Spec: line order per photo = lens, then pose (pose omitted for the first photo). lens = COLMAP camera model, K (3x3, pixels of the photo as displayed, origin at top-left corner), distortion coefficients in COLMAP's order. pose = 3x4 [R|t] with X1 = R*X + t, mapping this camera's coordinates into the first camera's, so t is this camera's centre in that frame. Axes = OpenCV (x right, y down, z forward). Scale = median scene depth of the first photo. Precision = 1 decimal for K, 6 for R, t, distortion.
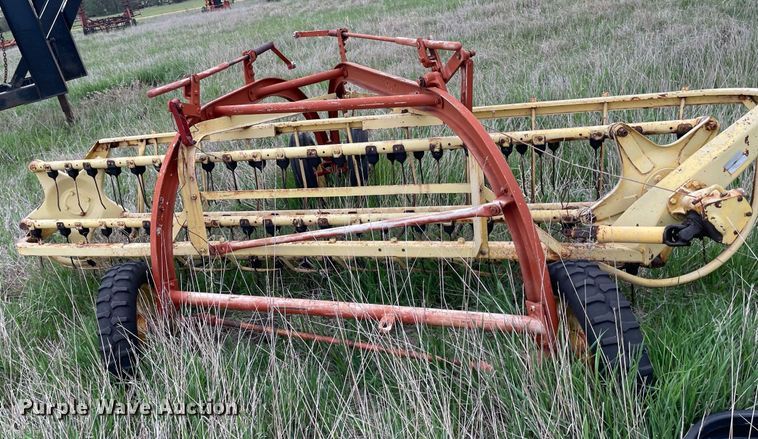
lens RADIAL K [[670.8, 0, 300.2], [0, 670.8, 217.6], [0, 0, 1]] dist [0.066045, -0.091977]
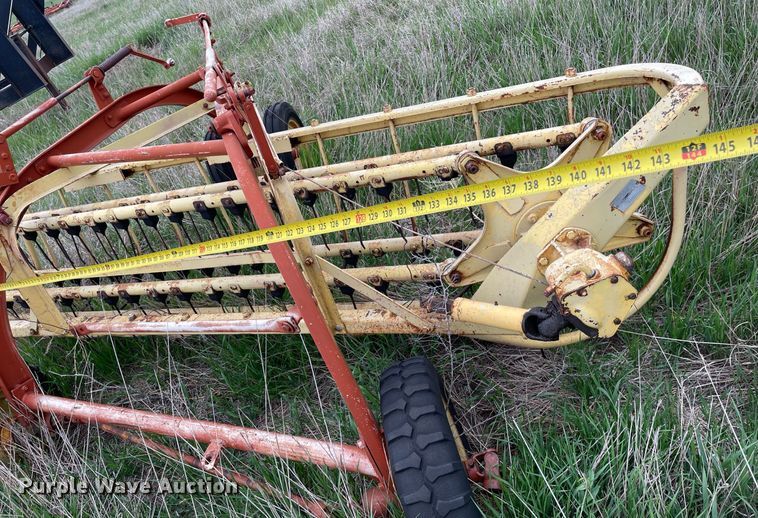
lens RADIAL K [[588.0, 0, 358.3], [0, 588.0, 223.4], [0, 0, 1]] dist [0.101329, -0.171563]
pose [[0.981990, -0.165149, -0.091768, 0.394310], [0.180446, 0.963756, 0.196506, -0.207972], [0.055989, -0.209526, 0.976199, 0.358995]]
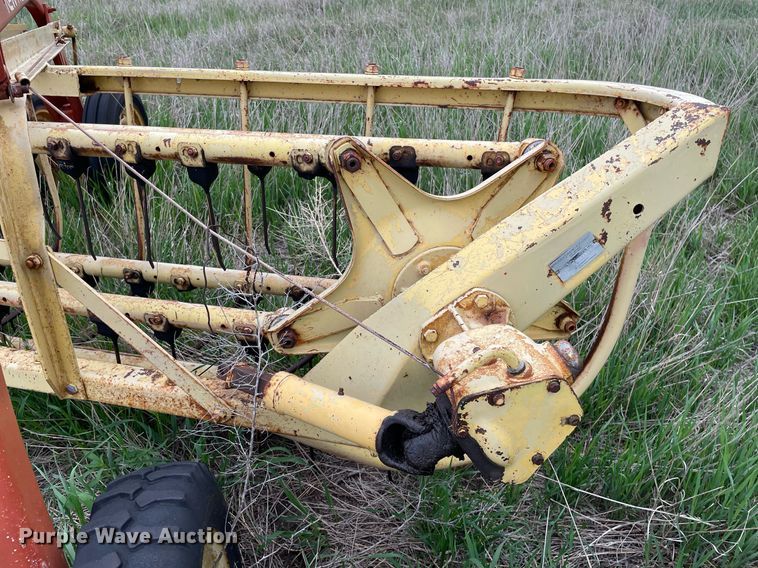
lens RADIAL K [[566.4, 0, 379.0], [0, 566.4, 284.0], [0, 0, 1]] dist [0.080339, -0.103532]
pose [[0.983725, 0.050144, 0.172541, 0.423605], [-0.081007, 0.980911, 0.176781, -0.111352], [-0.160382, -0.187881, 0.969009, 0.615850]]
